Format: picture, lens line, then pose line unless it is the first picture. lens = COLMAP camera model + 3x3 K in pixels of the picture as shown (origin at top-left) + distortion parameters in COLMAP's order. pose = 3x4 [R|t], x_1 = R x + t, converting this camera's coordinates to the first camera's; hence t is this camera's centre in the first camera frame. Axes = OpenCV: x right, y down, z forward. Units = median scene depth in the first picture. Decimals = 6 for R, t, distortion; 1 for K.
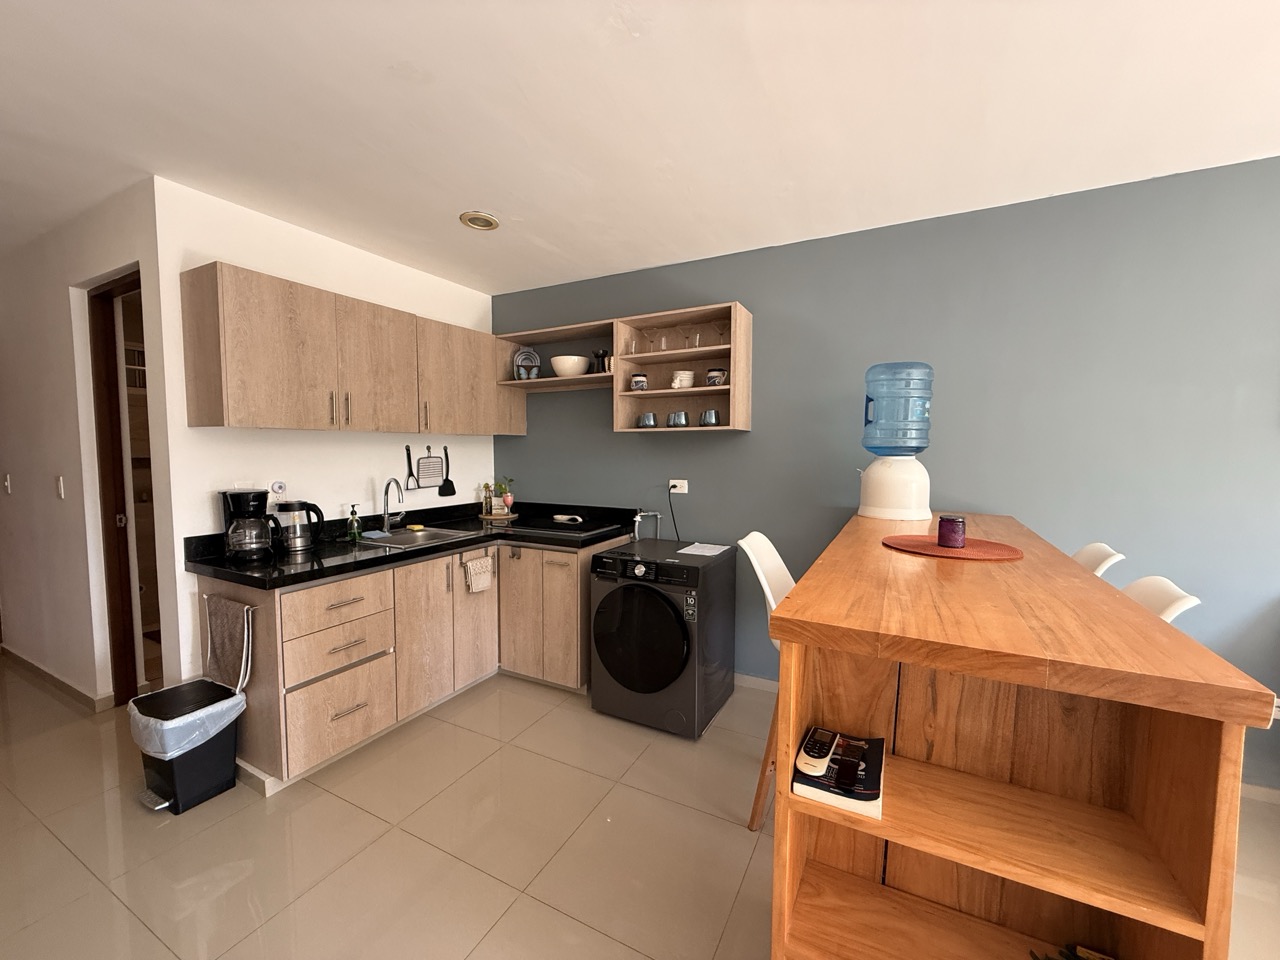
lens RADIAL K [[510.2, 0, 636.8], [0, 510.2, 481.4], [0, 0, 1]] dist [0.003243, -0.001004]
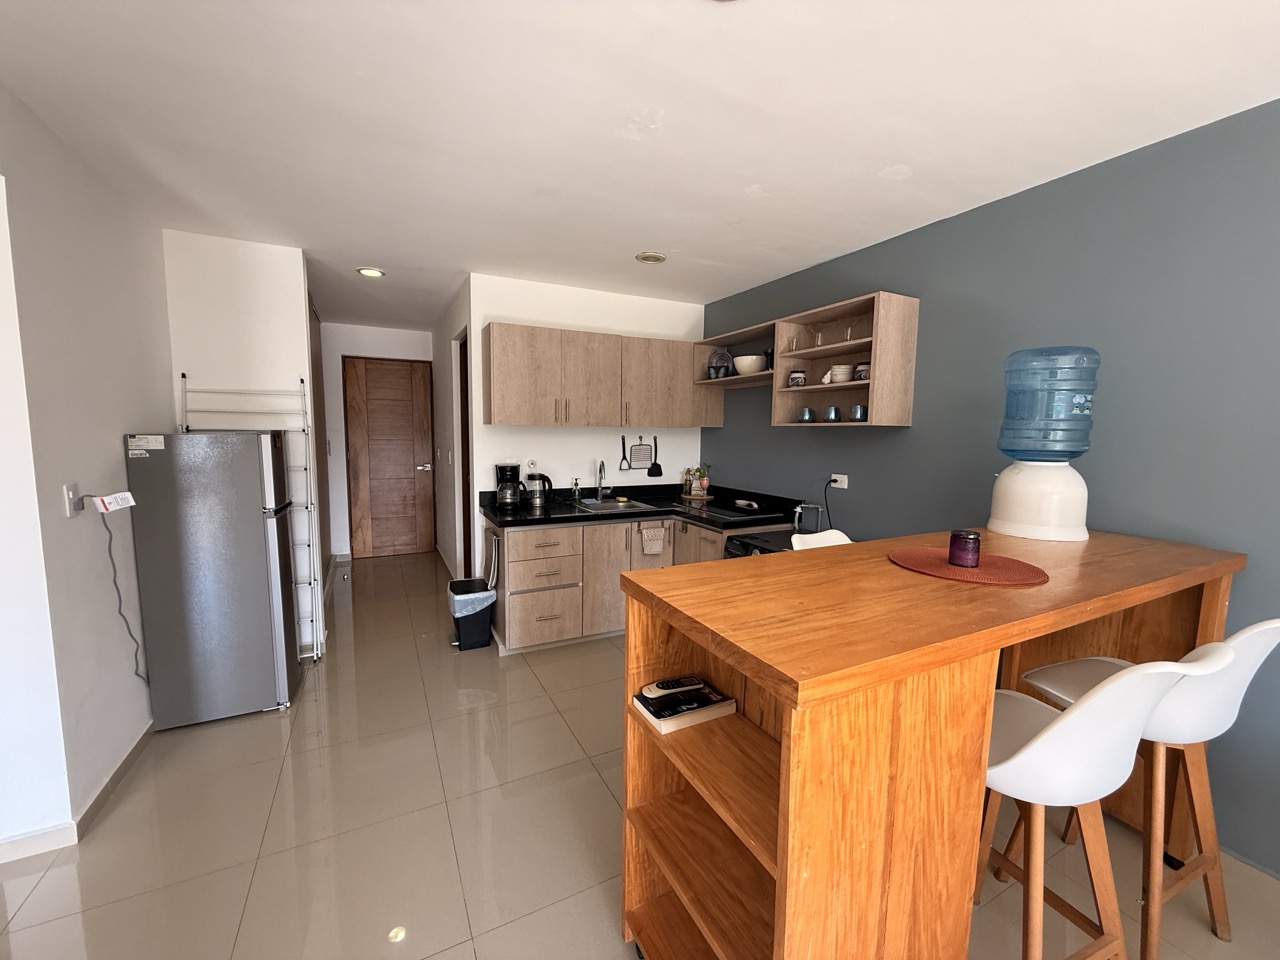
lens RADIAL K [[510.2, 0, 635.5], [0, 510.2, 480.9], [0, 0, 1]] dist [0.003243, -0.001004]
pose [[0.816338, 0.067076, -0.573667, 0.407964], [-0.049016, 0.997696, 0.046904, -0.022560], [0.575491, -0.010171, 0.817745, -0.046828]]
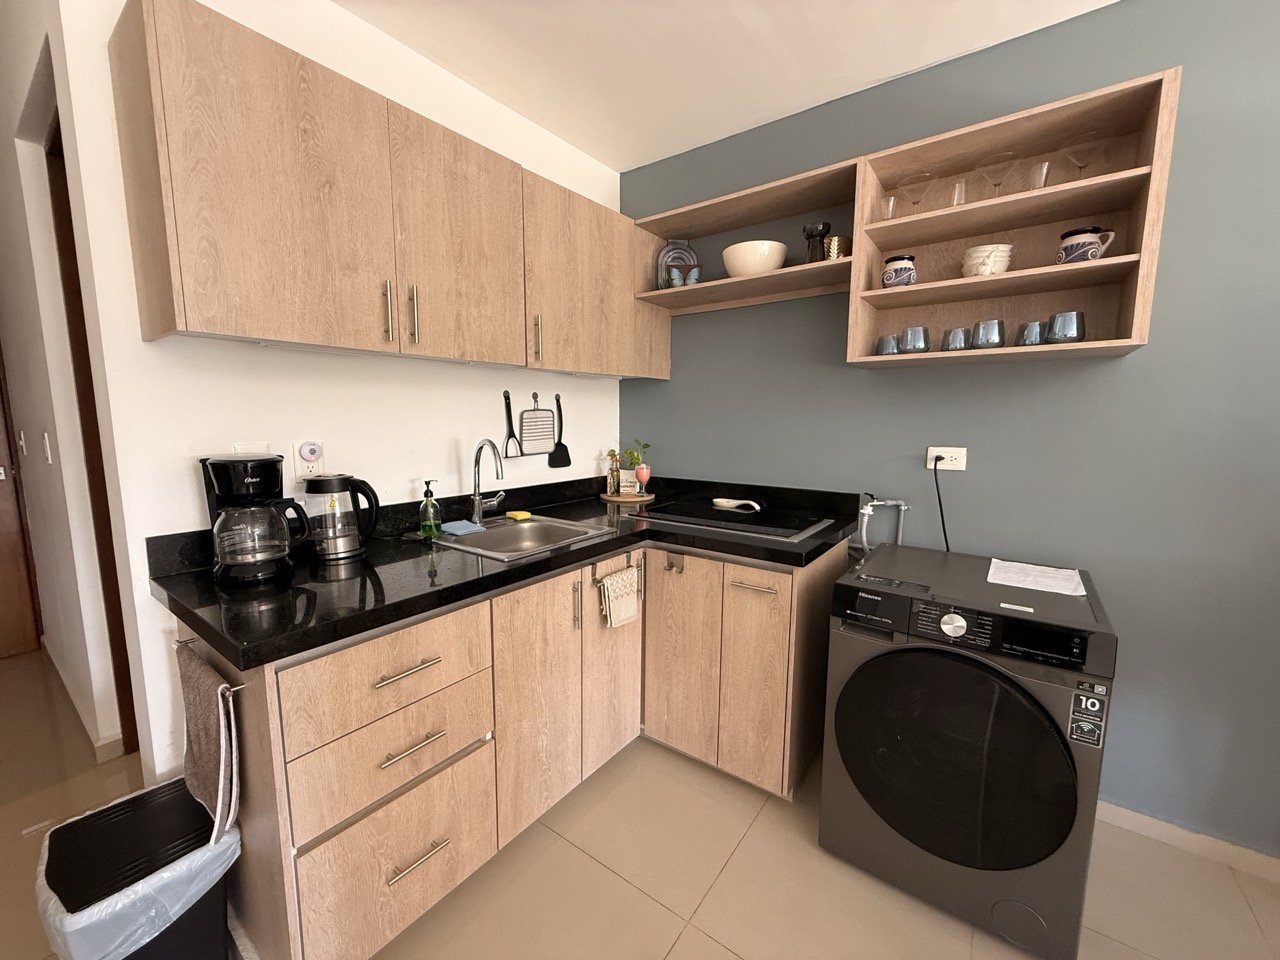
lens RADIAL K [[510.2, 0, 635.7], [0, 510.2, 481.3], [0, 0, 1]] dist [0.003243, -0.001004]
pose [[0.988383, 0.020643, -0.150575, -0.227027], [-0.011297, 0.997971, 0.062666, 0.004388], [0.151563, -0.060237, 0.986610, 0.457519]]
